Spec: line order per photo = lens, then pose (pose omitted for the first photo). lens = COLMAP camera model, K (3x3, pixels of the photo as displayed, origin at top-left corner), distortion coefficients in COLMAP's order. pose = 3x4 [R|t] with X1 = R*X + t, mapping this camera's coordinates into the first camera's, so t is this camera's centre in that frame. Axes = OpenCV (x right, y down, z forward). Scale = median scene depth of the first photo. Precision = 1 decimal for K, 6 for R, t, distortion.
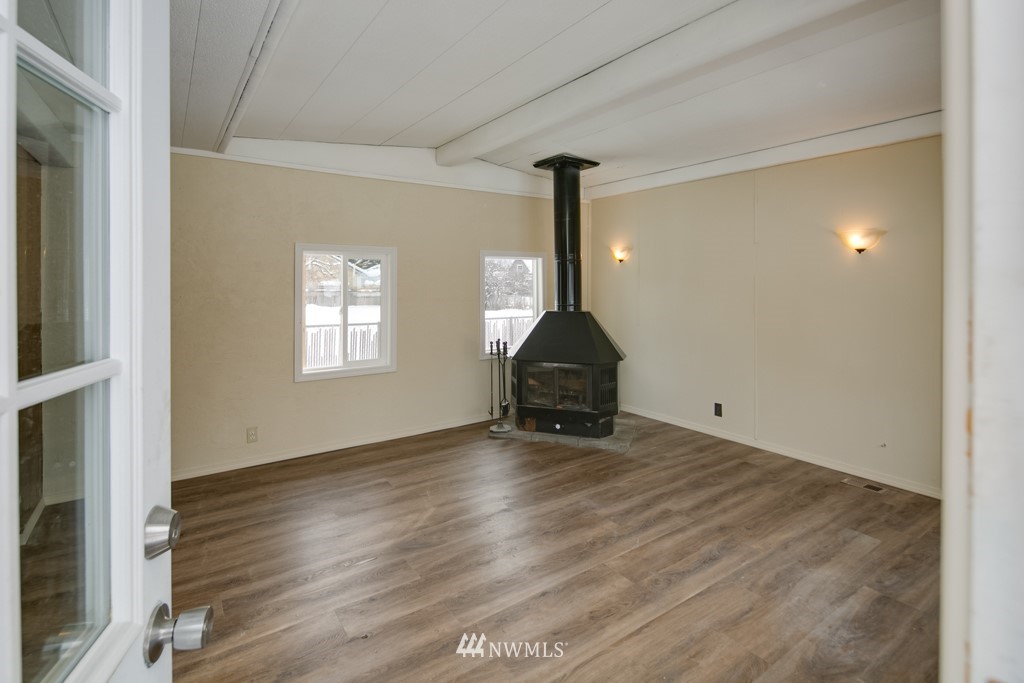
lens RADIAL K [[491.9, 0, 499.0], [0, 491.9, 281.3], [0, 0, 1]] dist [0.004214, -0.003515]
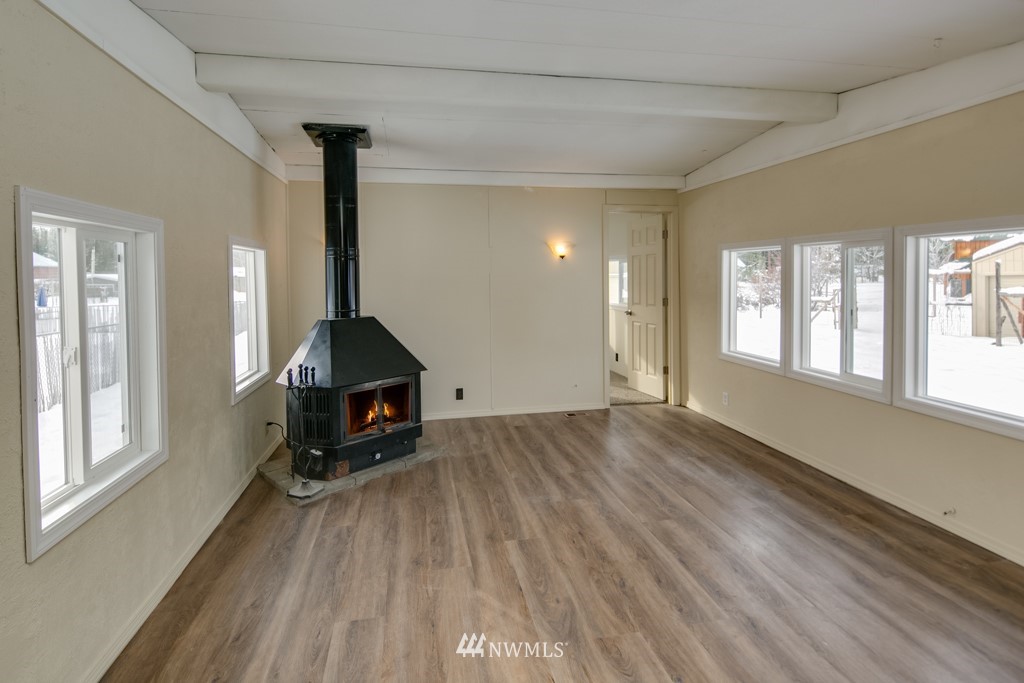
lens RADIAL K [[491.9, 0, 498.3], [0, 491.9, 287.4], [0, 0, 1]] dist [0.004214, -0.003515]
pose [[0.403939, -0.026469, 0.914403, -0.568971], [0.013398, 0.999645, 0.023018, -0.006792], [-0.914688, 0.002953, 0.404151, 0.492987]]
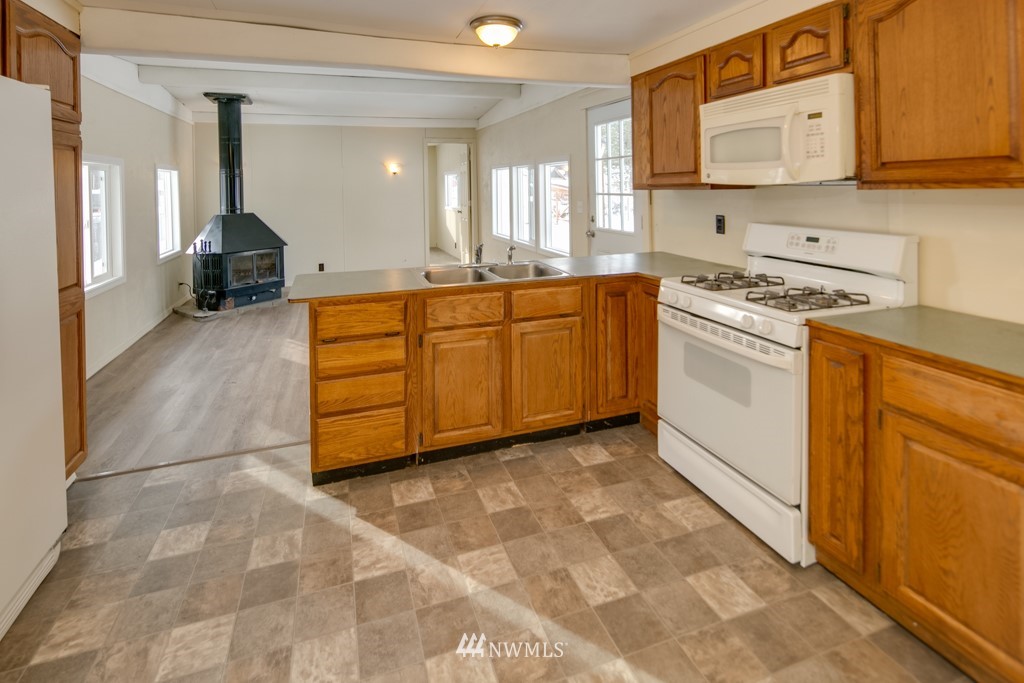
lens RADIAL K [[492.1, 0, 501.3], [0, 492.1, 192.0], [0, 0, 1]] dist [-0.003615, -0.004288]
pose [[0.263250, -0.016643, 0.964584, -1.026722], [0.021488, 0.999704, 0.011384, 0.004365], [-0.964488, 0.017730, 0.263530, -0.012714]]
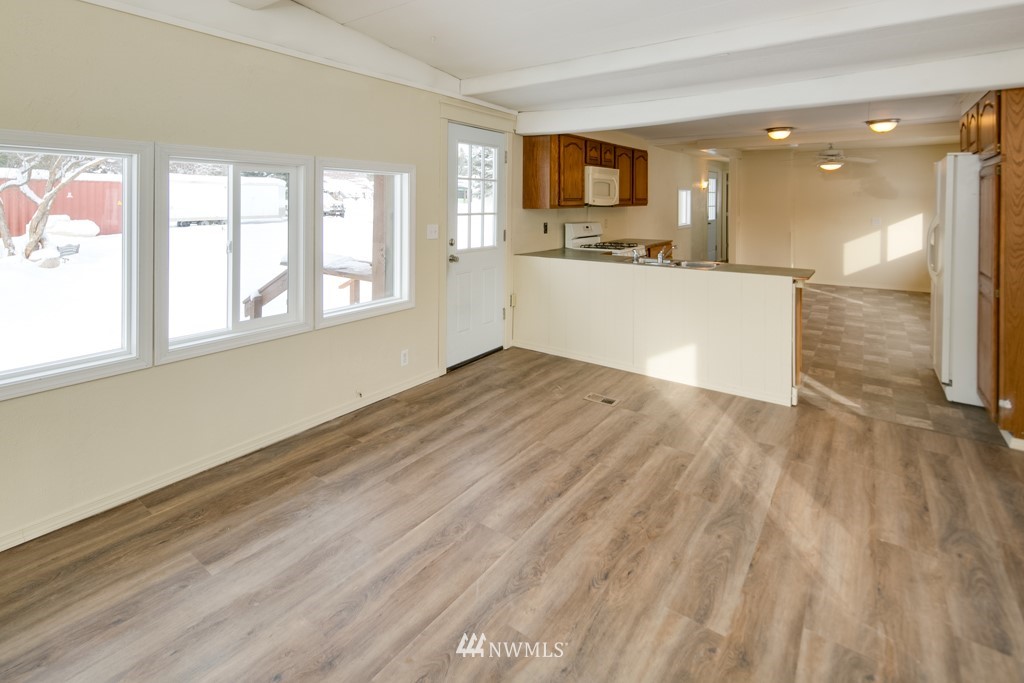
lens RADIAL K [[491.9, 0, 501.0], [0, 491.9, 200.8], [0, 0, 1]] dist [0.004214, -0.003515]
pose [[-0.944859, -0.005977, -0.327424, 0.303587], [-0.008249, 0.999951, 0.005549, -0.009582], [0.327375, 0.007944, -0.944861, 1.049615]]
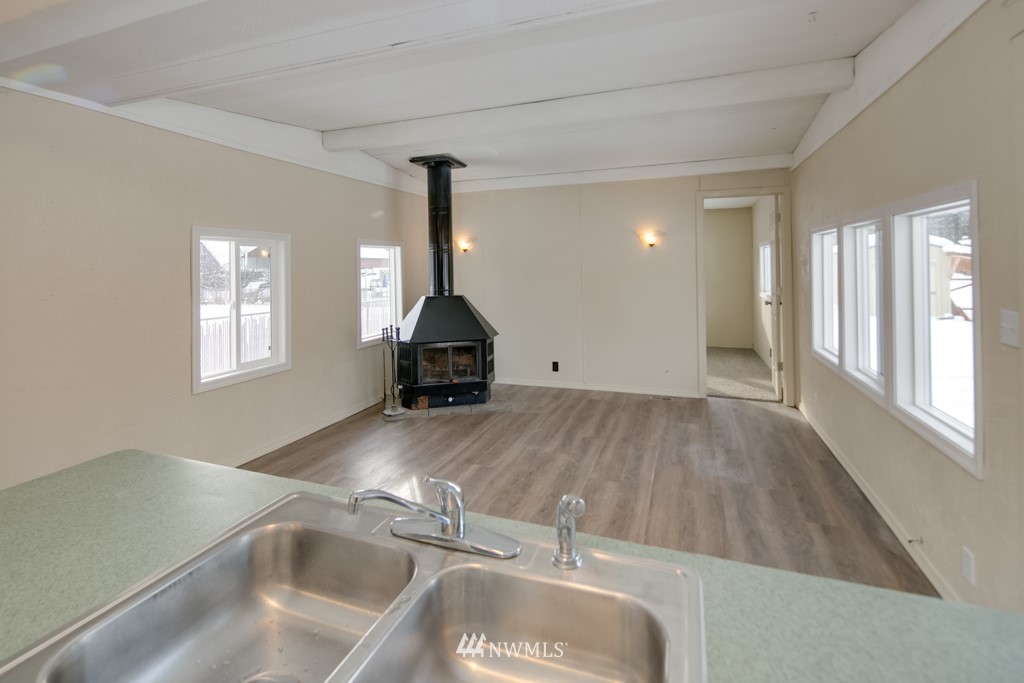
lens RADIAL K [[491.9, 0, 497.4], [0, 491.9, 264.5], [0, 0, 1]] dist [0.004214, -0.003515]
pose [[0.822718, -0.008578, 0.568385, -0.435260], [0.016219, 0.999833, -0.008387, 0.001673], [-0.568218, 0.016119, 0.822720, 0.021923]]
